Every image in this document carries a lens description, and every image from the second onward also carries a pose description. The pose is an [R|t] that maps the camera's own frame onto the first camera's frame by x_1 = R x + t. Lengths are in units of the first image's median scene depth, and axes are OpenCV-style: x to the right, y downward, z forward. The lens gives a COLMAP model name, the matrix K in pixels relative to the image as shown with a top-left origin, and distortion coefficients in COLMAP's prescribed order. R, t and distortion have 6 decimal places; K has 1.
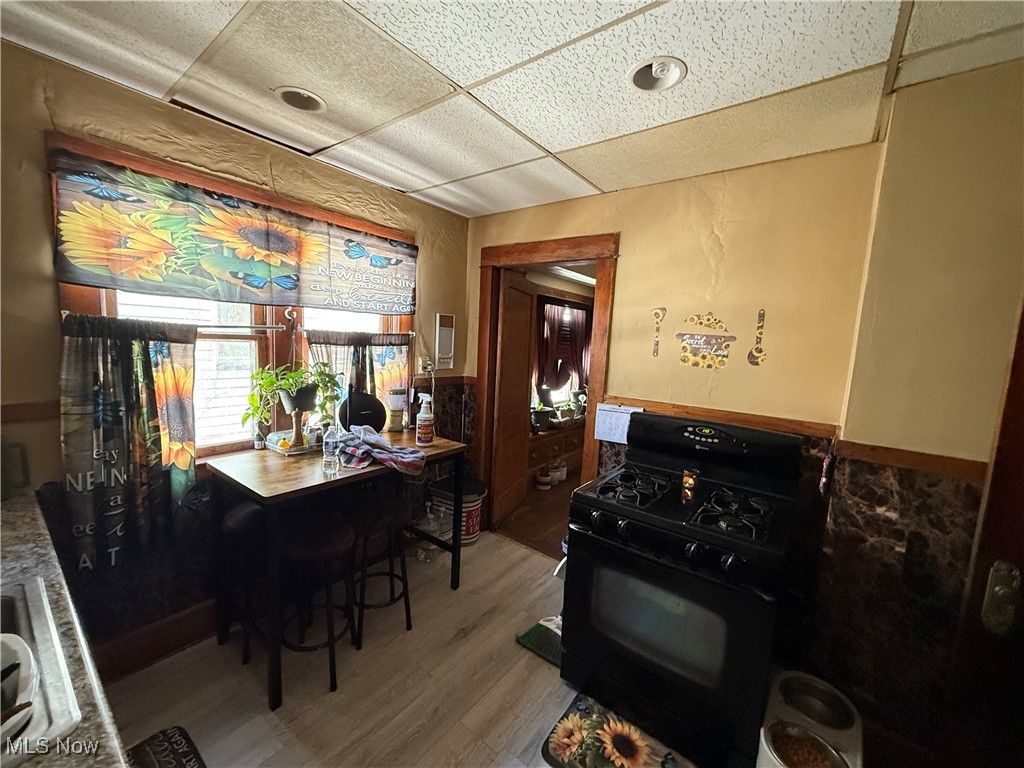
lens RADIAL K [[405.6, 0, 508.6], [0, 405.6, 385.8], [0, 0, 1]] dist [-0.001003, -0.000126]
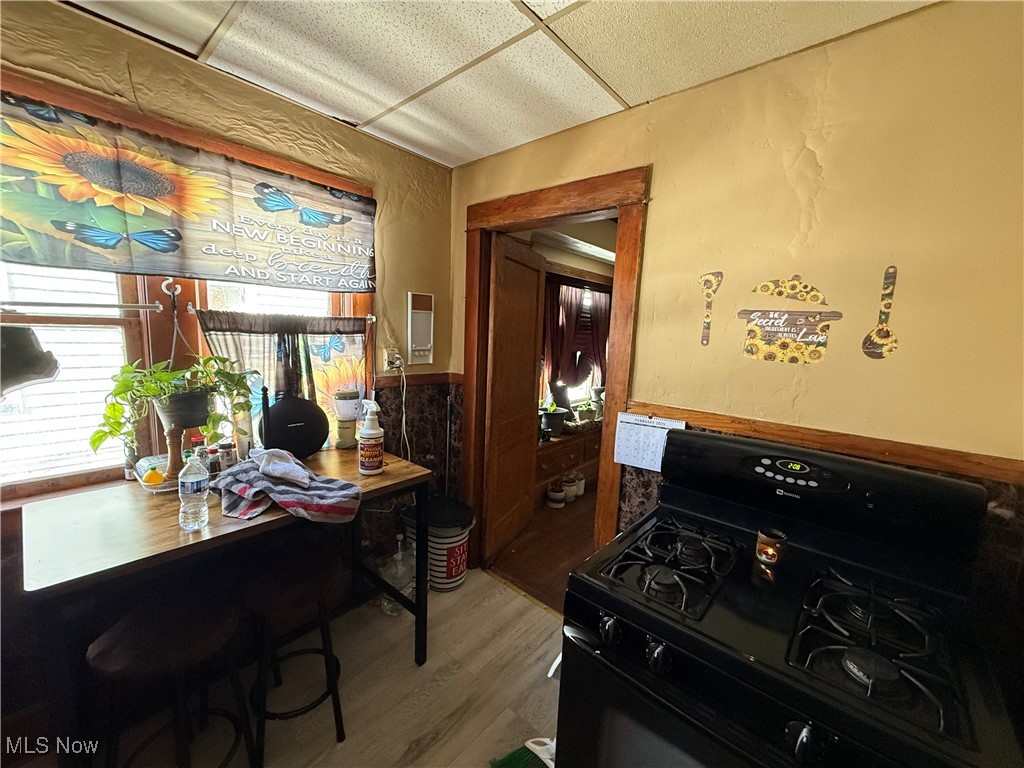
lens RADIAL K [[405.6, 0, 509.1], [0, 405.6, 386.7], [0, 0, 1]] dist [-0.001003, -0.000126]
pose [[0.997907, -0.000228, -0.064663, 0.089815], [0.001603, 0.999773, 0.021225, -0.020784], [0.064643, -0.021284, 0.997681, 0.339608]]
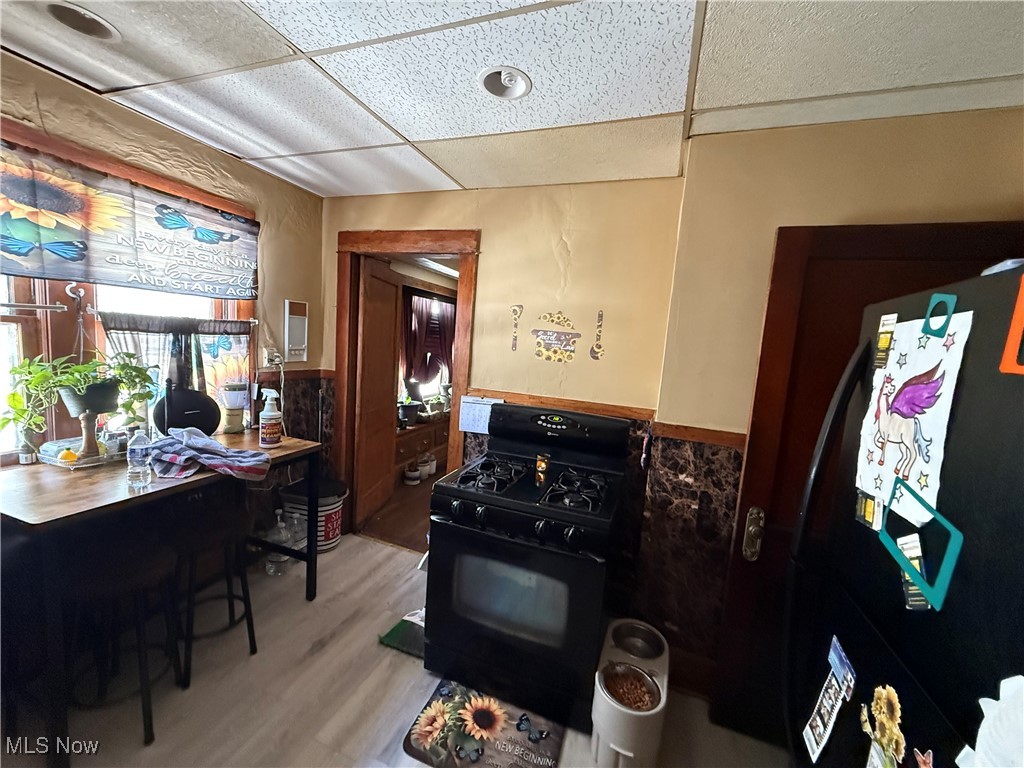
lens RADIAL K [[405.6, 0, 508.4], [0, 405.6, 385.5], [0, 0, 1]] dist [-0.001003, -0.000126]
pose [[0.953214, -0.013287, 0.302006, 0.027985], [0.008757, 0.999828, 0.016347, 0.001679], [-0.302171, -0.012938, 0.953166, -0.012048]]
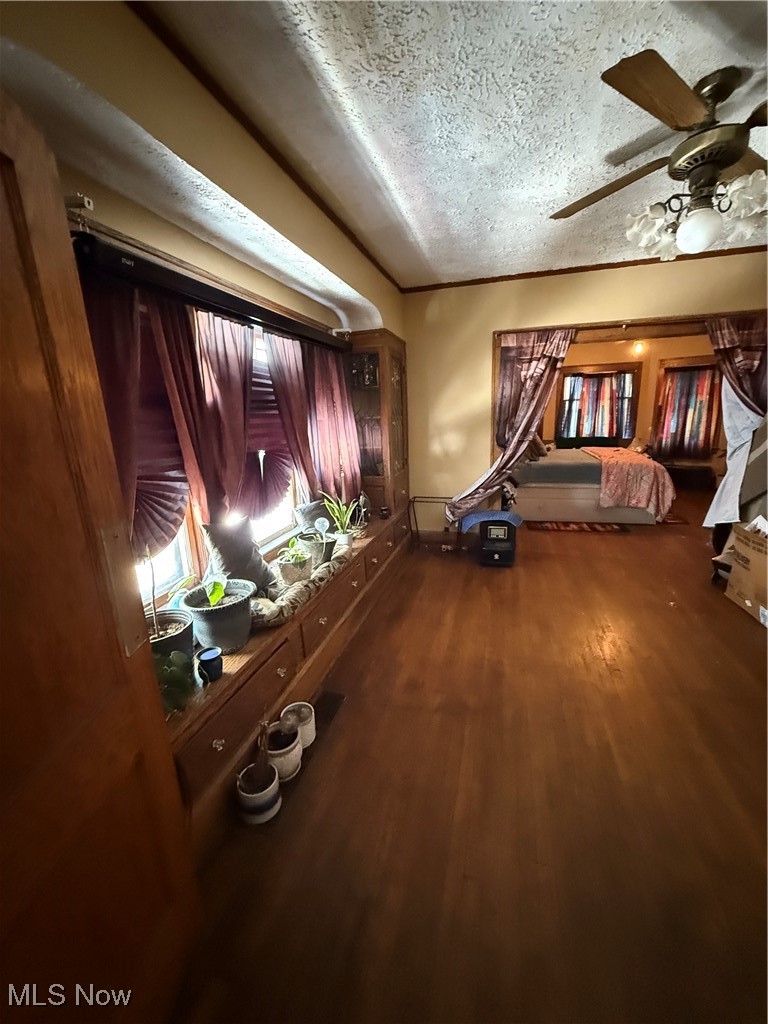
lens RADIAL K [[405.6, 0, 382.8], [0, 405.6, 509.9], [0, 0, 1]] dist [-0.001003, -0.000126]
pose [[0.926600, -0.172971, 0.333905, 0.225557], [0.130732, 0.980720, 0.145249, -0.118234], [-0.352592, -0.090936, 0.931348, 1.303847]]
